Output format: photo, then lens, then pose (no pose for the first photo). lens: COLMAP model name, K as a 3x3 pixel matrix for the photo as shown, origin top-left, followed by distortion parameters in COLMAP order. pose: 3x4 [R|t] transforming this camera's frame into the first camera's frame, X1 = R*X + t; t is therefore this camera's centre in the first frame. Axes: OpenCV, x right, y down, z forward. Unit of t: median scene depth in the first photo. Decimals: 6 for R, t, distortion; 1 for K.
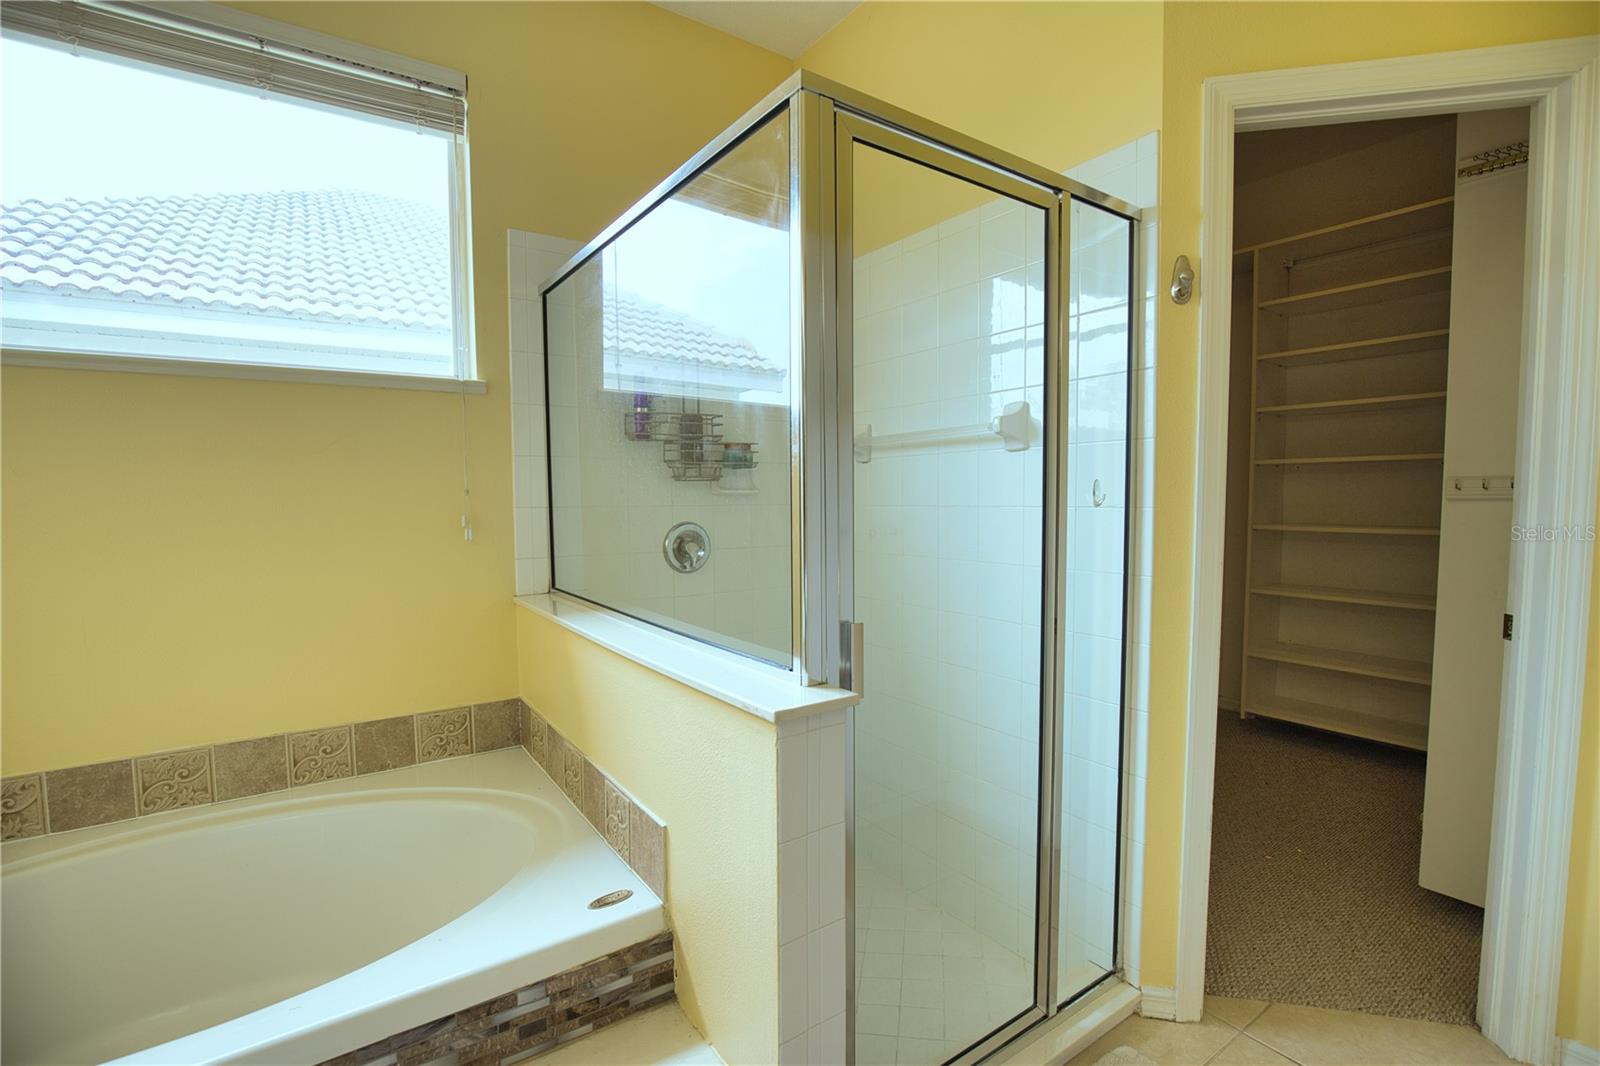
lens RADIAL K [[726.9, 0, 807.6], [0, 726.9, 541.6], [0, 0, 1]] dist [-0.035614, 0.007497]
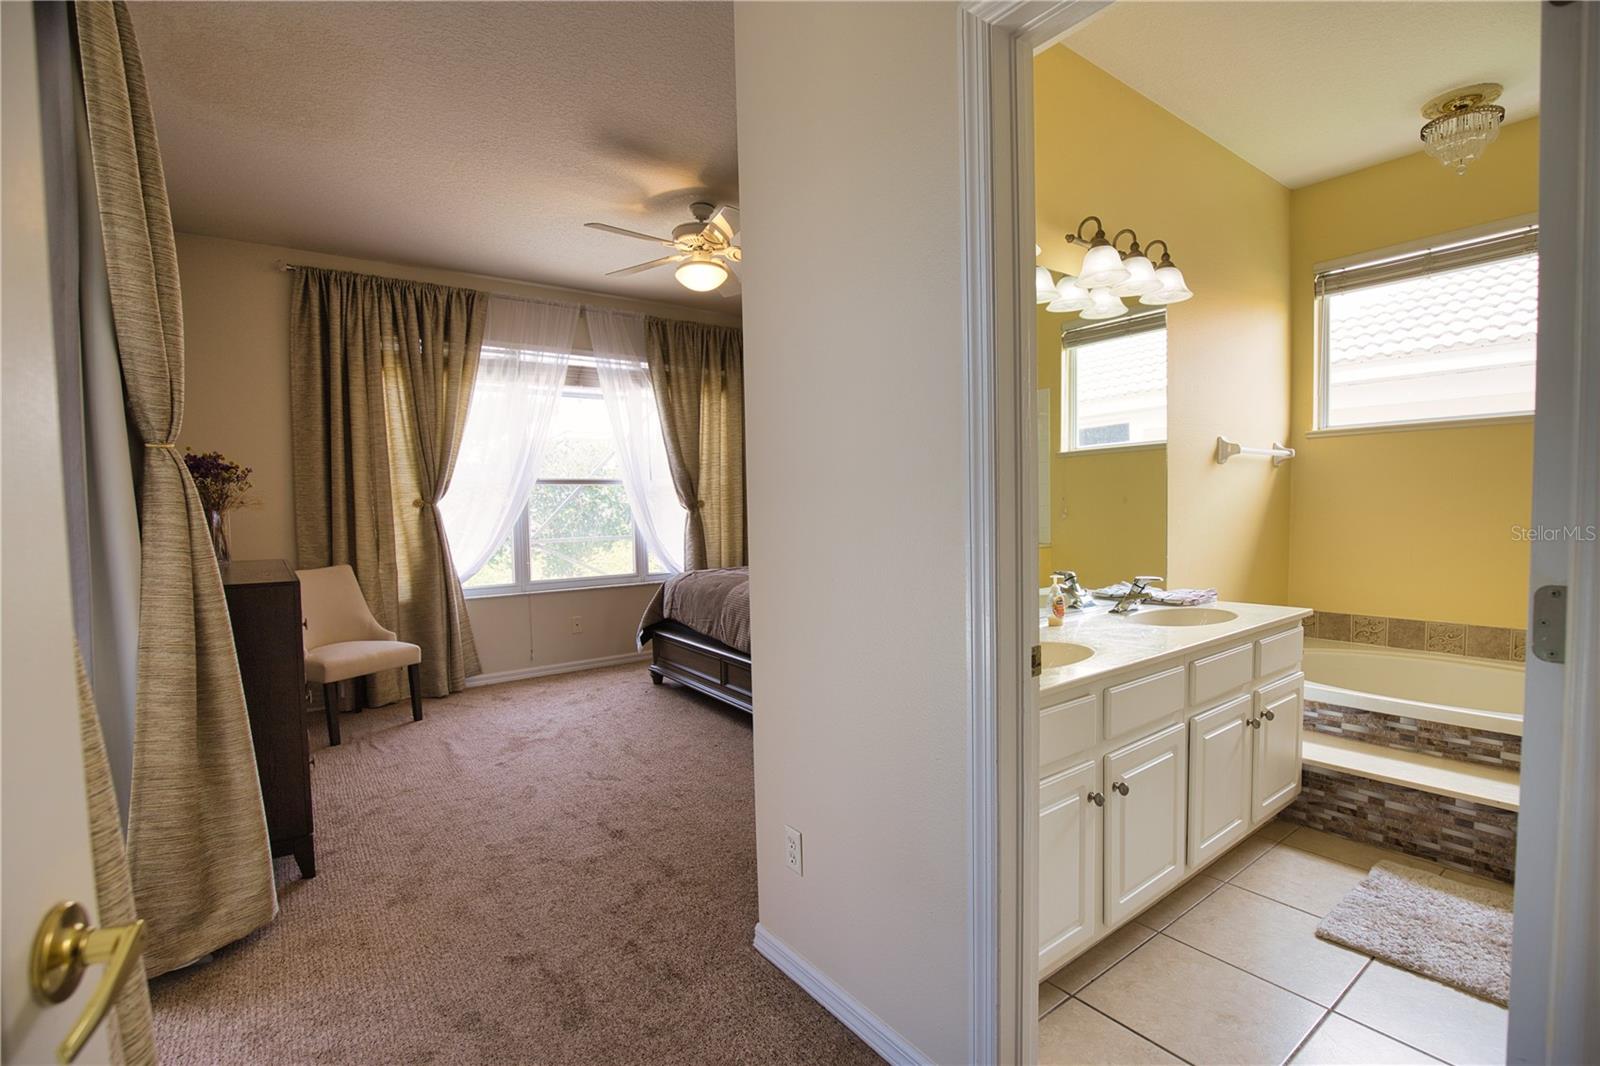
lens RADIAL K [[726.9, 0, 807.8], [0, 726.9, 539.2], [0, 0, 1]] dist [-0.035614, 0.007497]
pose [[0.028542, 0.060512, -0.997759, 0.977783], [-0.048418, 0.997078, 0.059086, 0.040751], [0.998419, 0.046623, 0.031388, -0.816289]]
